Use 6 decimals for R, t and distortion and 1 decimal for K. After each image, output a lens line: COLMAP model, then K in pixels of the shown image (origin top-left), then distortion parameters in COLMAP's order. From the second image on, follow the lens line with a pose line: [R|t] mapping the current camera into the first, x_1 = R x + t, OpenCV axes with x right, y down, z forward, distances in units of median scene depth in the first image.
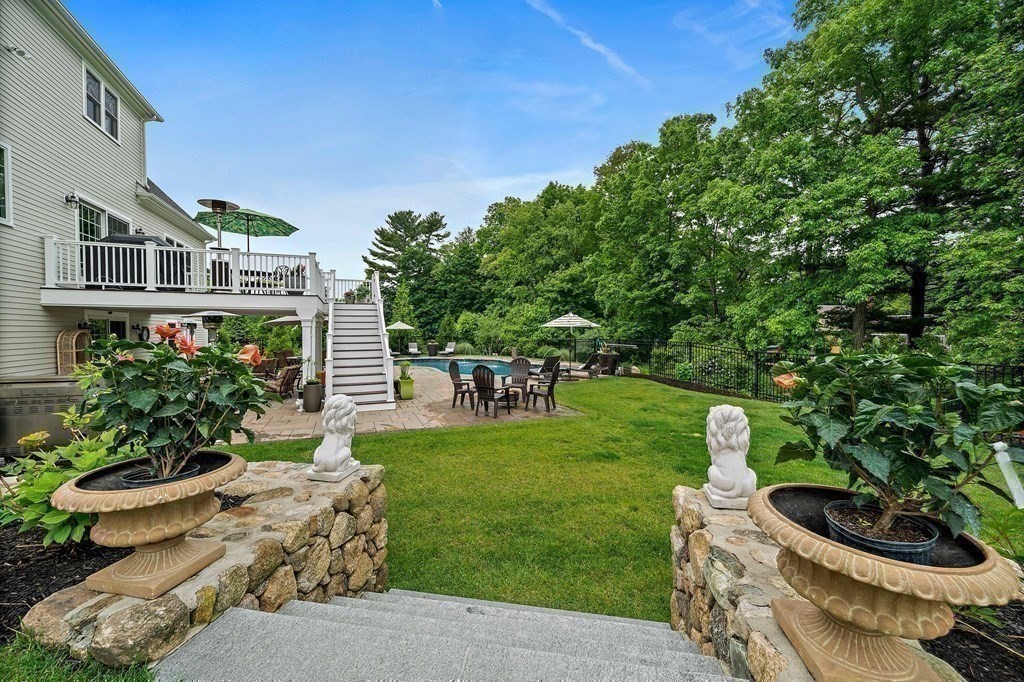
lens RADIAL K [[449.0, 0, 519.5], [0, 449.0, 336.7], [0, 0, 1]] dist [0.002419, 0.000111]
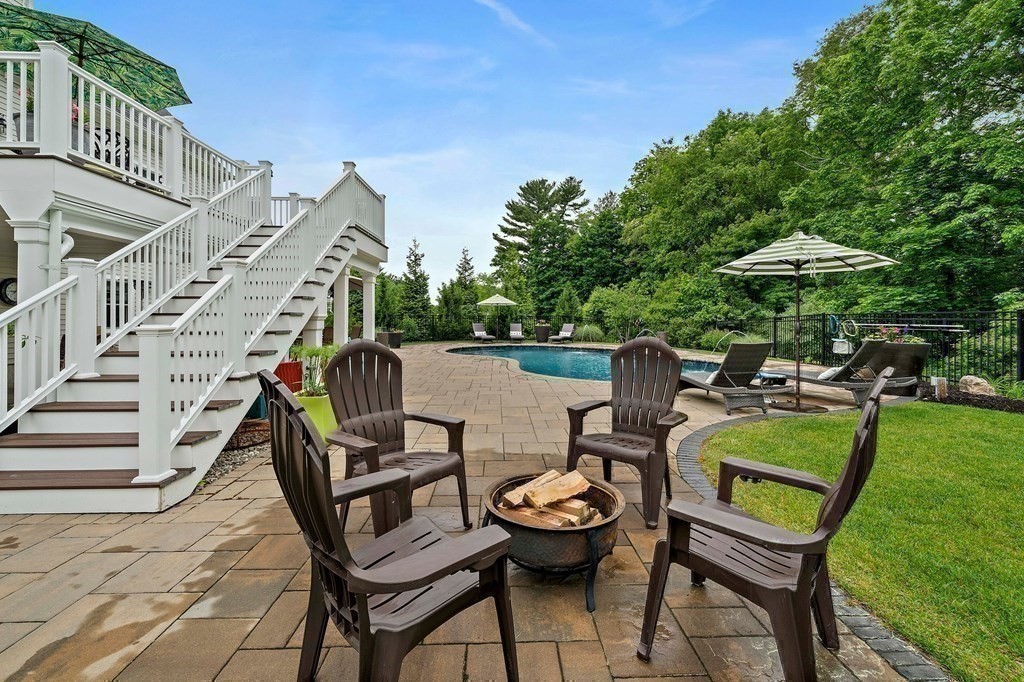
lens RADIAL K [[449.0, 0, 503.0], [0, 449.0, 318.4], [0, 0, 1]] dist [0.002419, 0.000111]
pose [[0.931882, 0.001630, -0.362759, 0.005850], [-0.007184, 0.999877, -0.013961, 0.009567], [0.362691, 0.015616, 0.931778, 0.193708]]
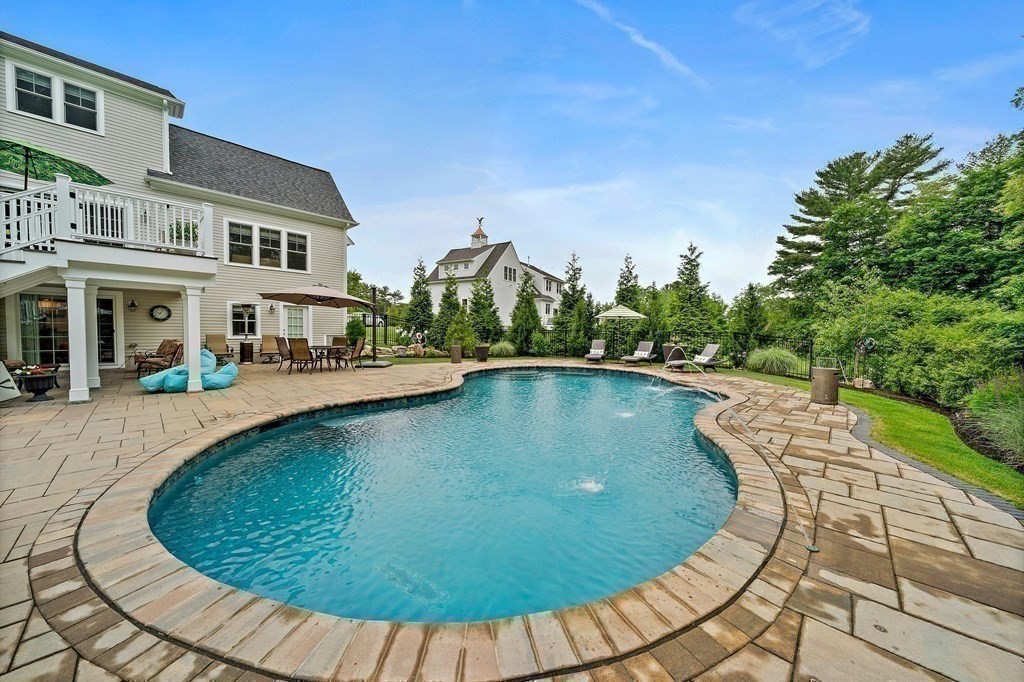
lens RADIAL K [[368.6, 0, 513.6], [0, 368.6, 347.7], [0, 0, 1]] dist [0.001035, 0.000286]
pose [[0.401707, 0.044104, -0.914706, 0.089189], [-0.026375, 0.998982, 0.036584, 0.006879], [0.915388, 0.009429, 0.402462, 0.400113]]
